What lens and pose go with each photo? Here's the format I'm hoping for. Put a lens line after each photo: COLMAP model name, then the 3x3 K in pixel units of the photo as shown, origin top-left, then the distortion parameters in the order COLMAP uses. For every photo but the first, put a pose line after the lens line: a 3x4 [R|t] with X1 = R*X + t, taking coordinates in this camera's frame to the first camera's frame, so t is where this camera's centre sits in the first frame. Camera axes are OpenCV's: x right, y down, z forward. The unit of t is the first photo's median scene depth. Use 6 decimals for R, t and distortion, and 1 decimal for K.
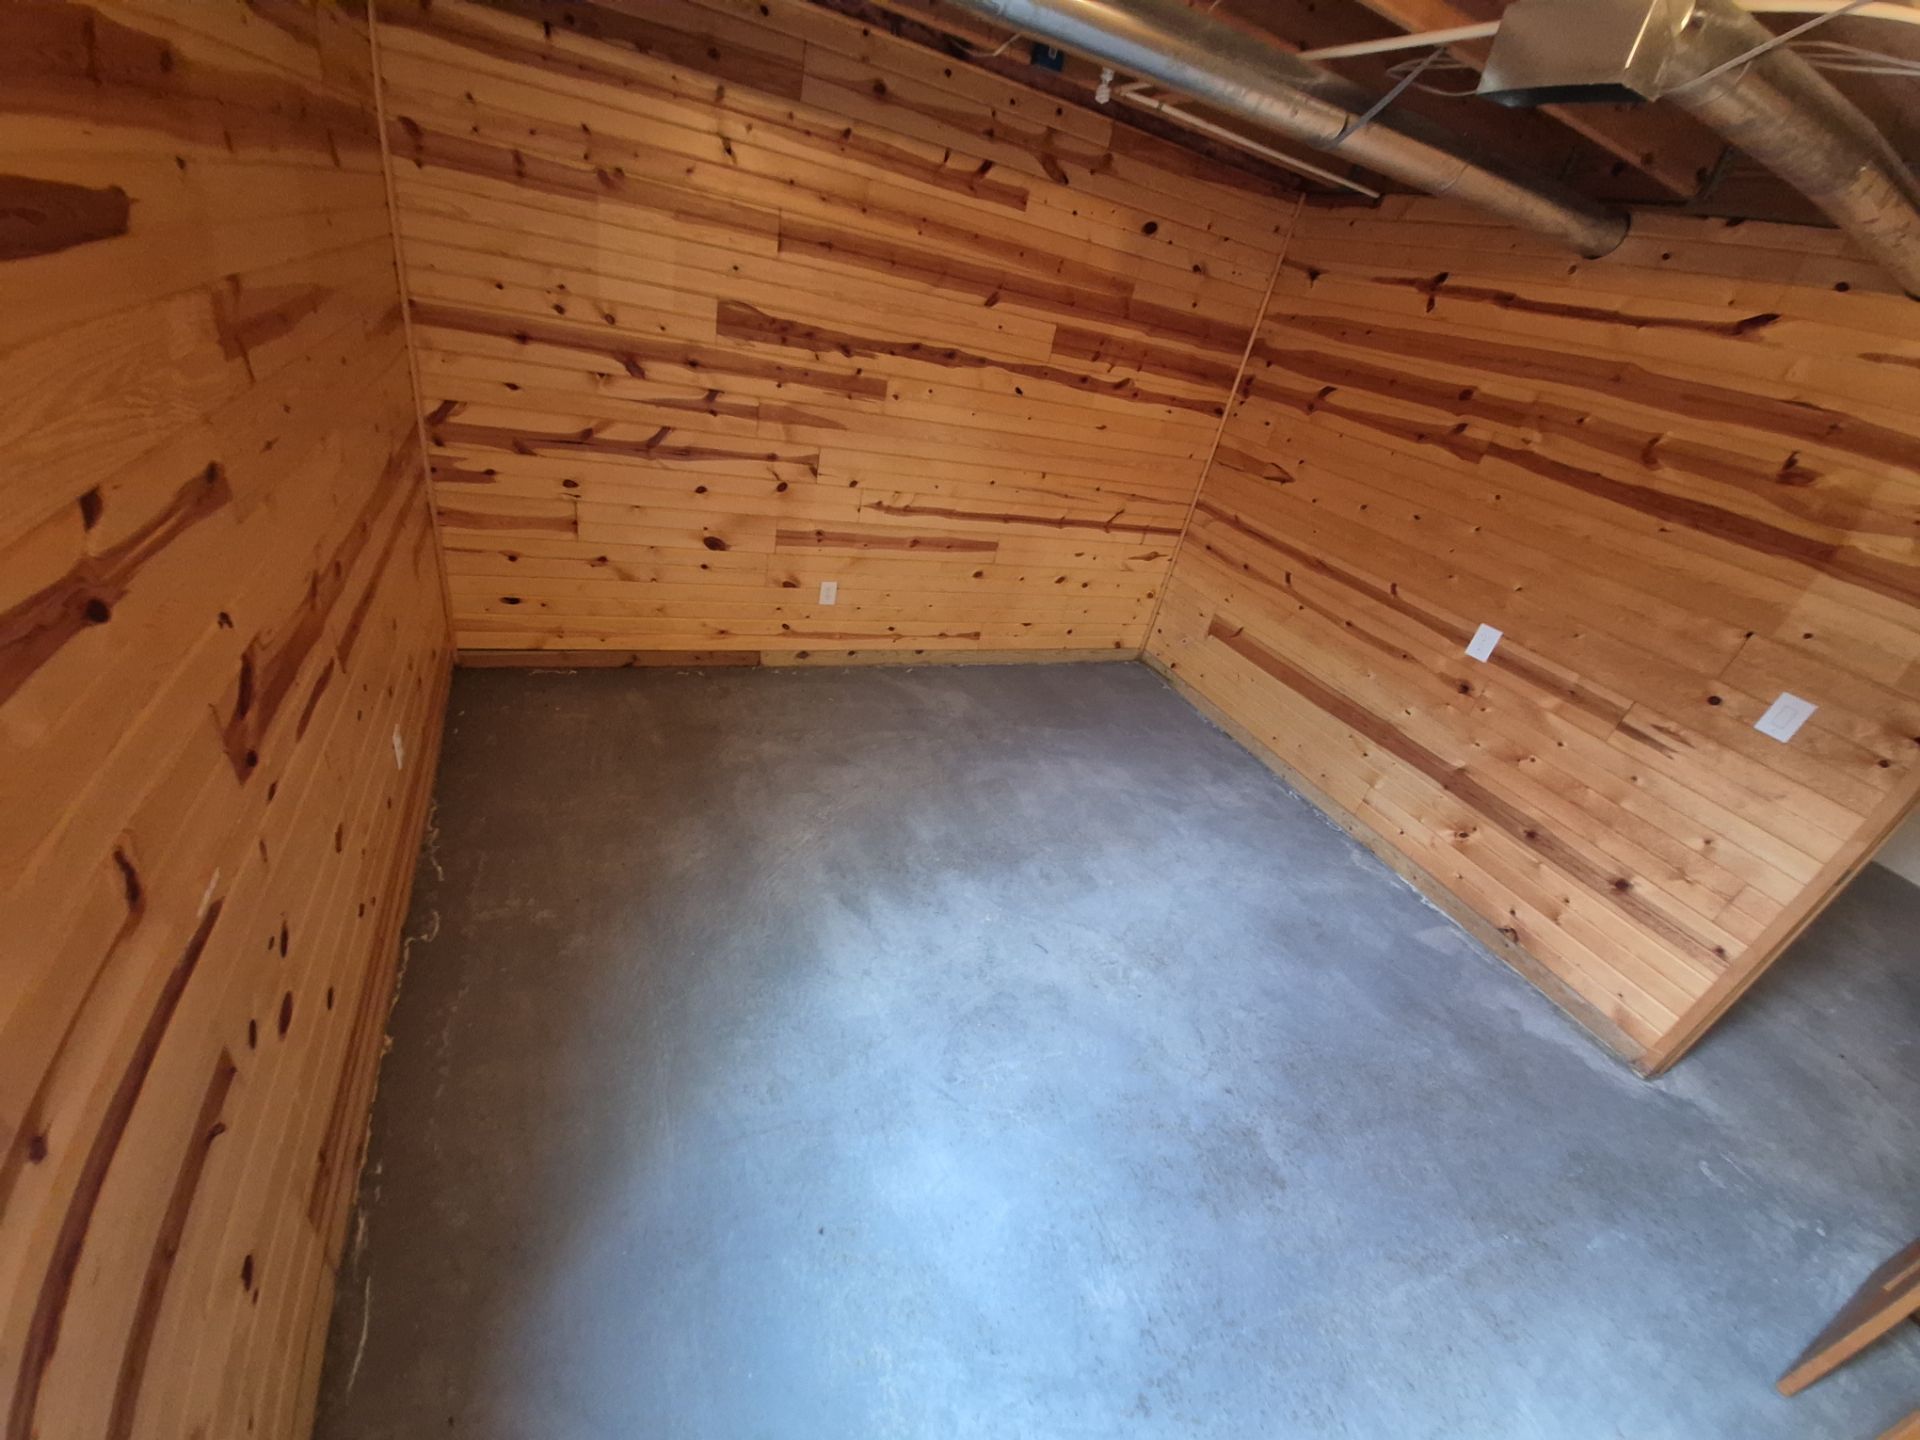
lens RADIAL K [[753.8, 0, 954.0], [0, 753.8, 711.7], [0, 0, 1]] dist [-0.000256, -0.008703]
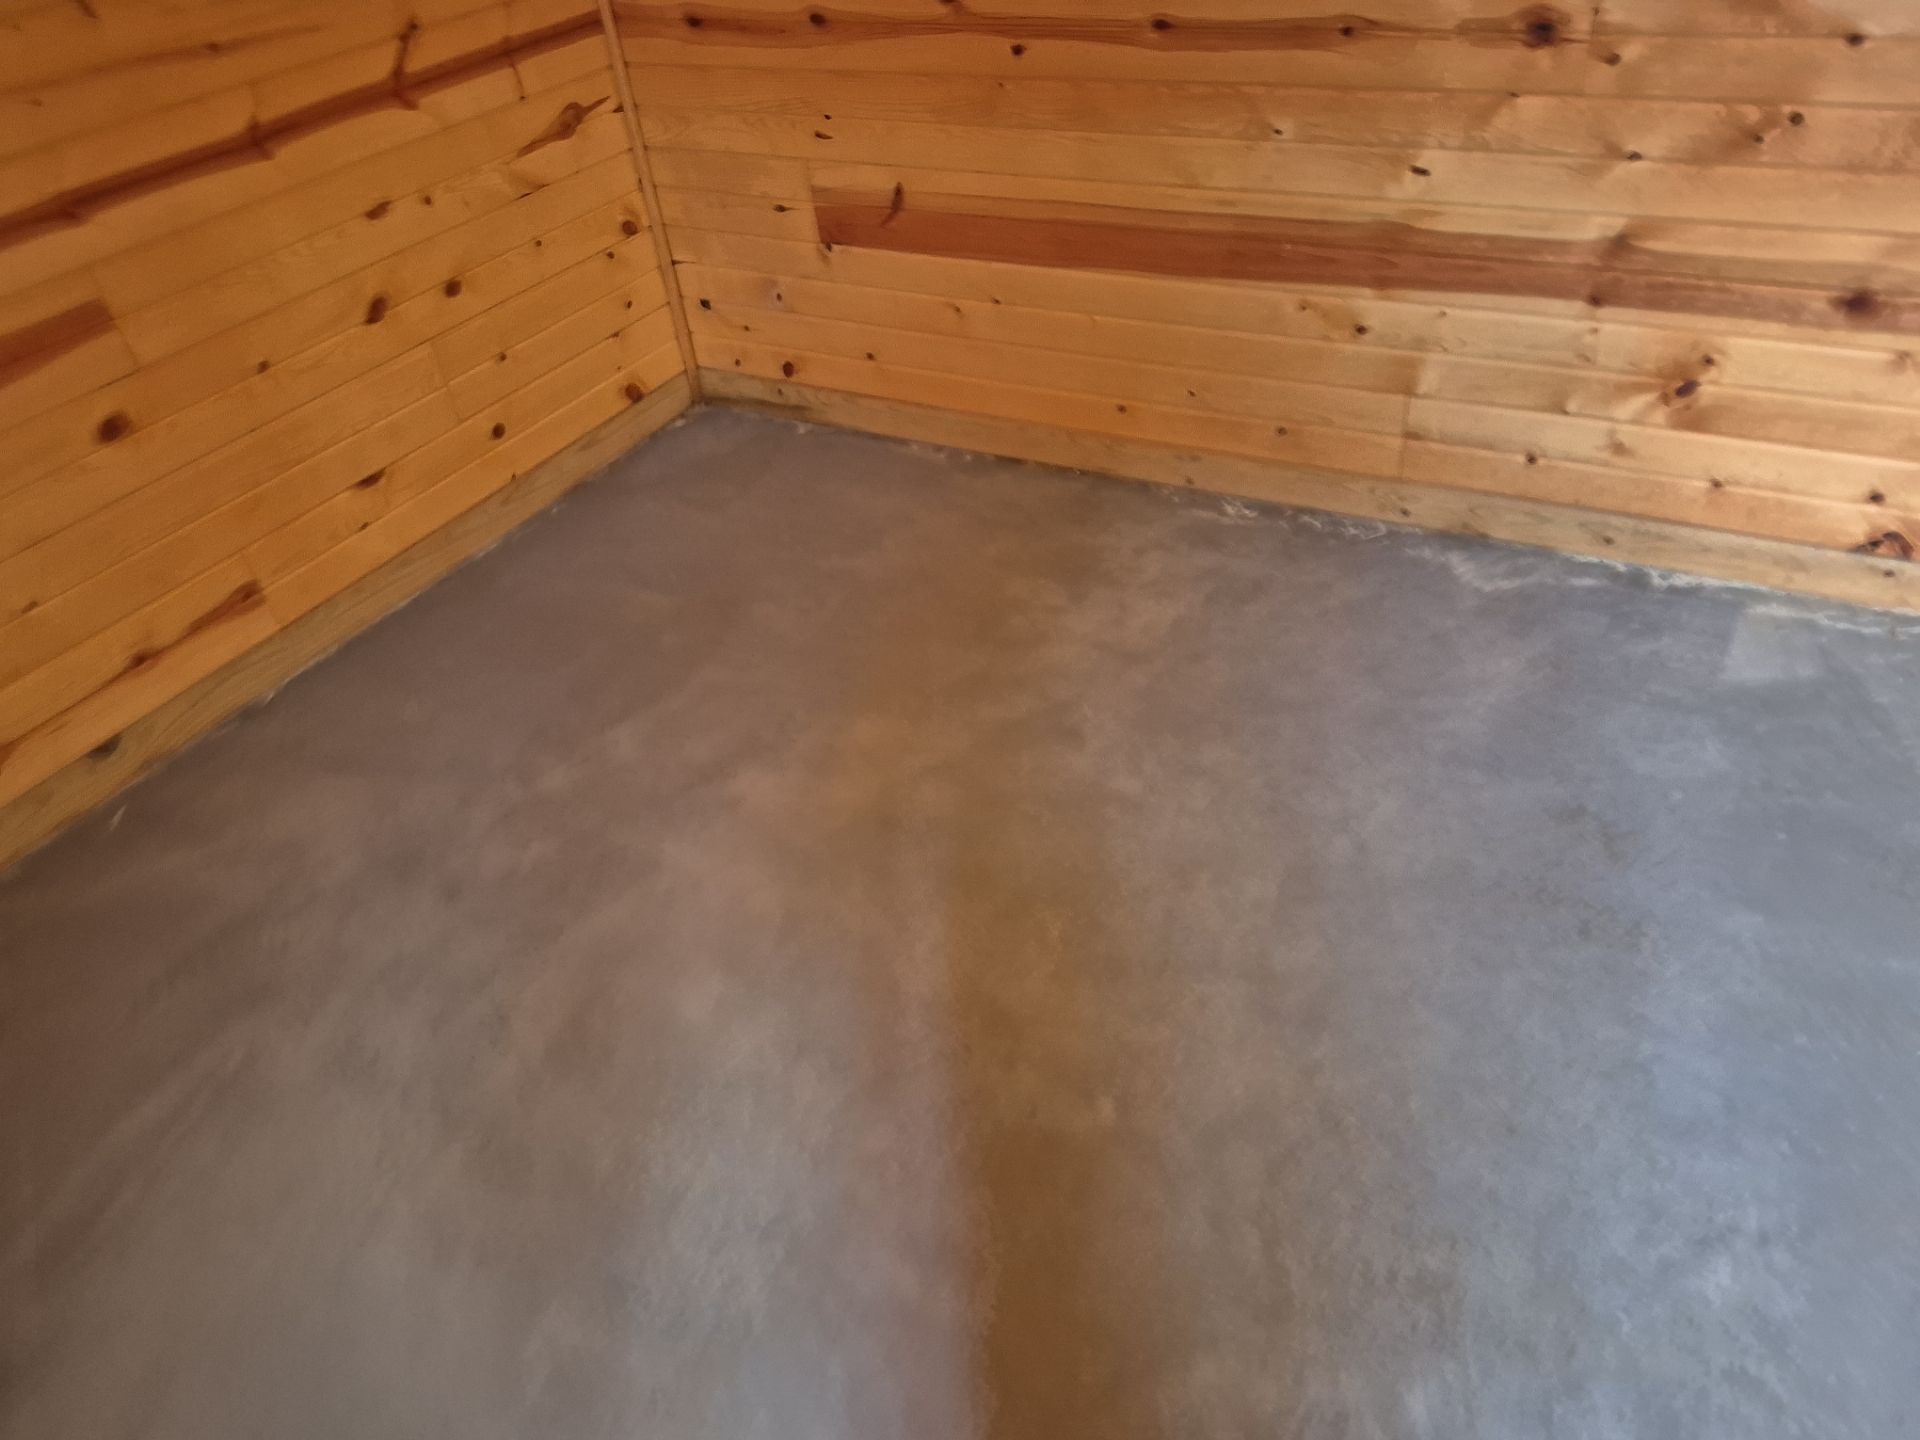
lens RADIAL K [[1355.0, 0, 961.7], [0, 1355.0, 707.1], [0, 0, 1]] dist [0.076903, -0.095038]
pose [[0.766521, -0.572030, 0.291936, 0.082015], [0.515450, 0.819135, 0.251654, -0.067824], [-0.383088, -0.042420, 0.922737, 0.446221]]
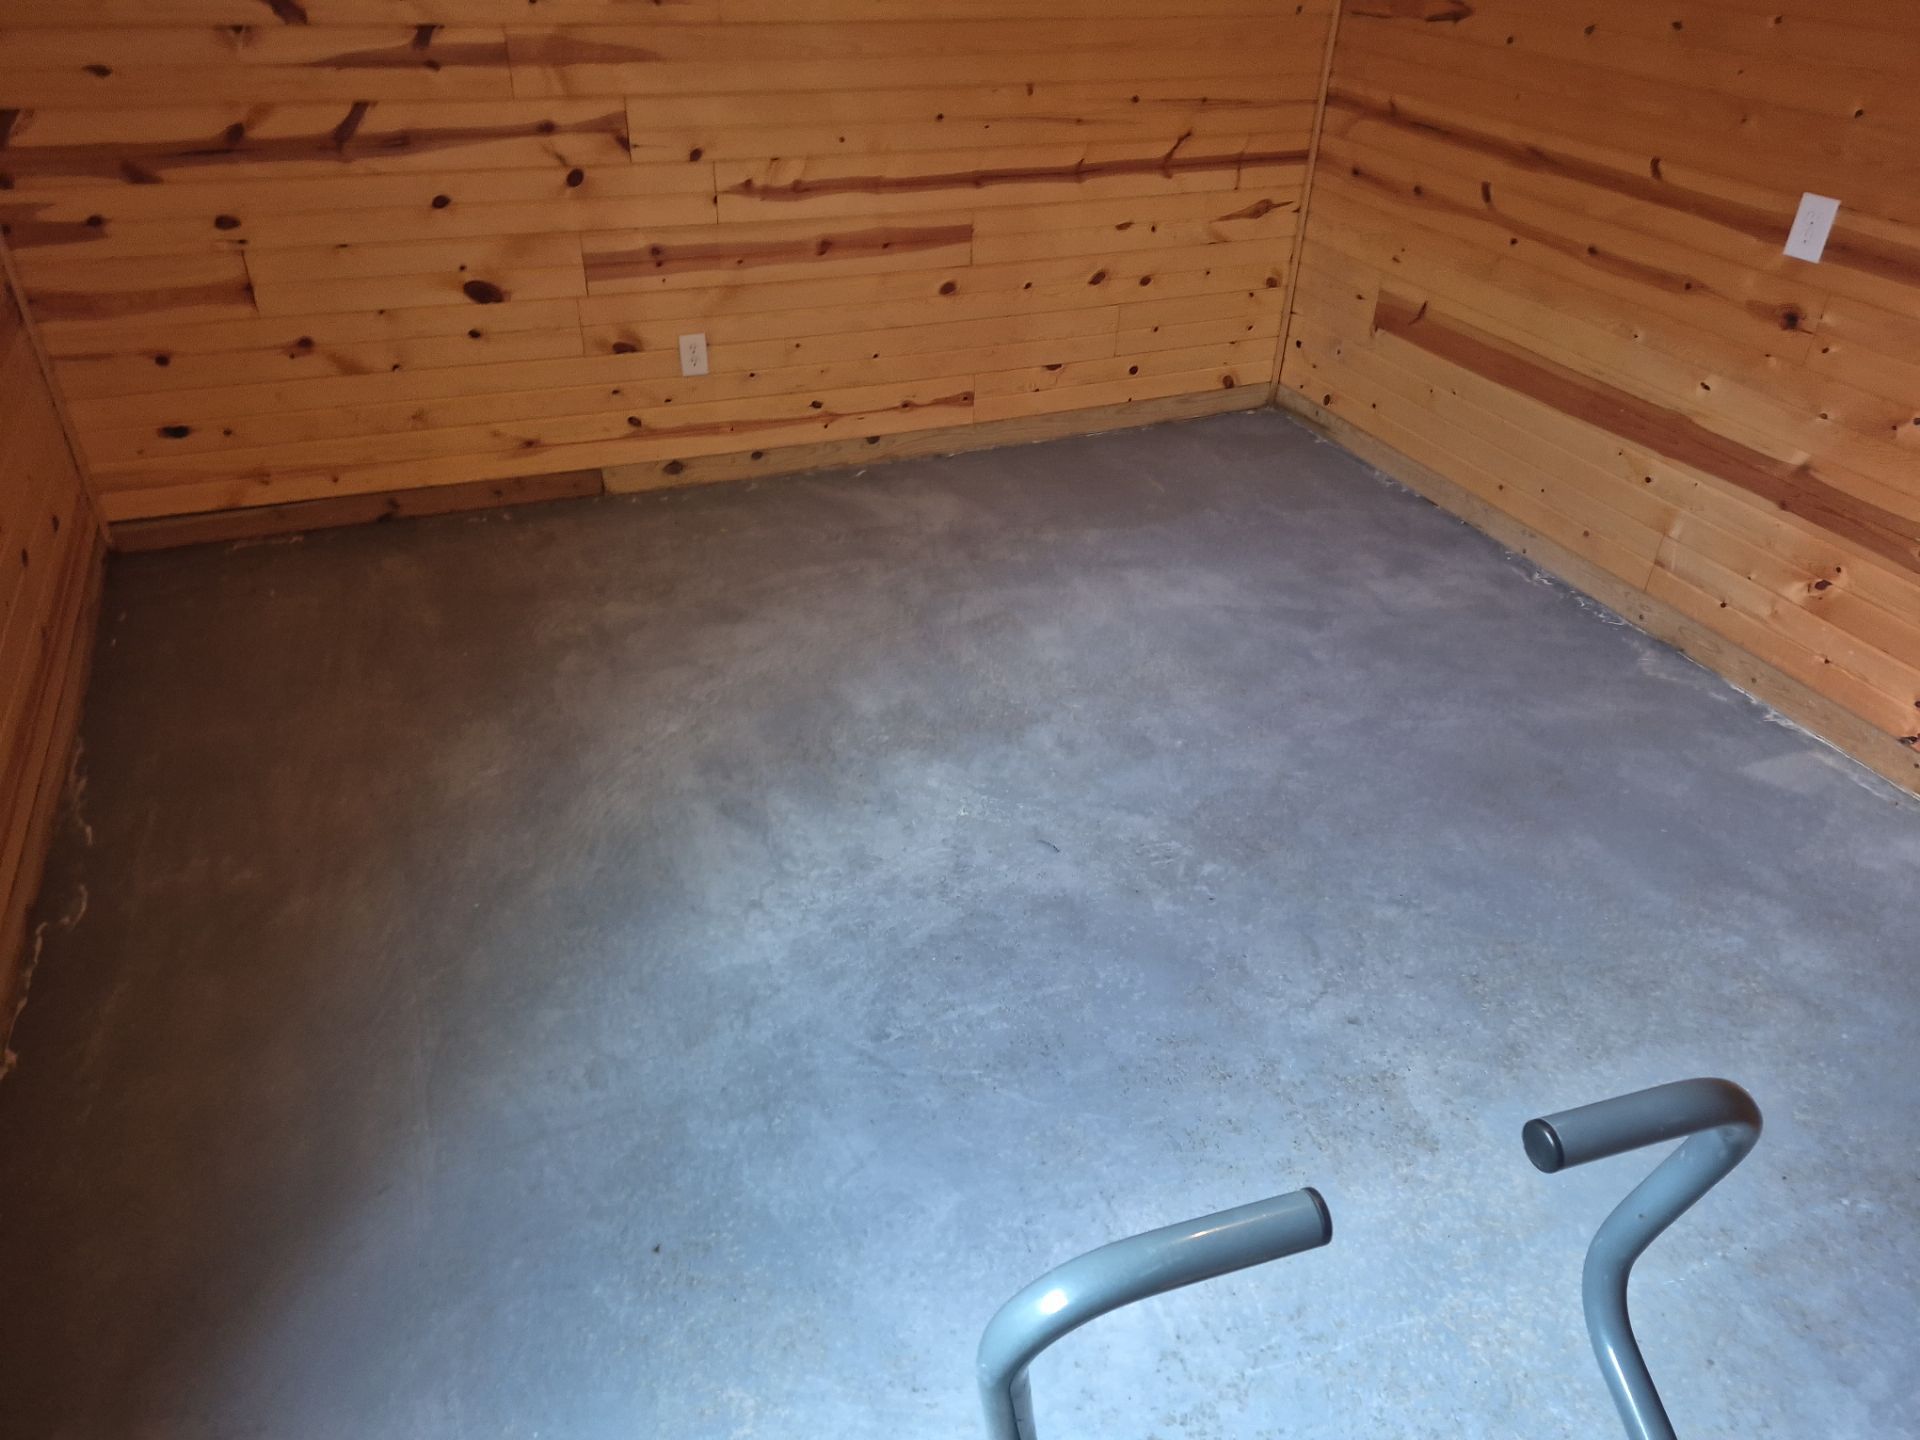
lens RADIAL K [[1326.9, 0, 970.6], [0, 1326.9, 679.8], [0, 0, 1]] dist [0.112909, -0.145756]
pose [[0.985638, -0.134346, -0.102319, 0.139665], [0.138517, 0.989749, 0.034778, 0.103388], [0.096598, -0.048452, 0.994144, -0.053834]]
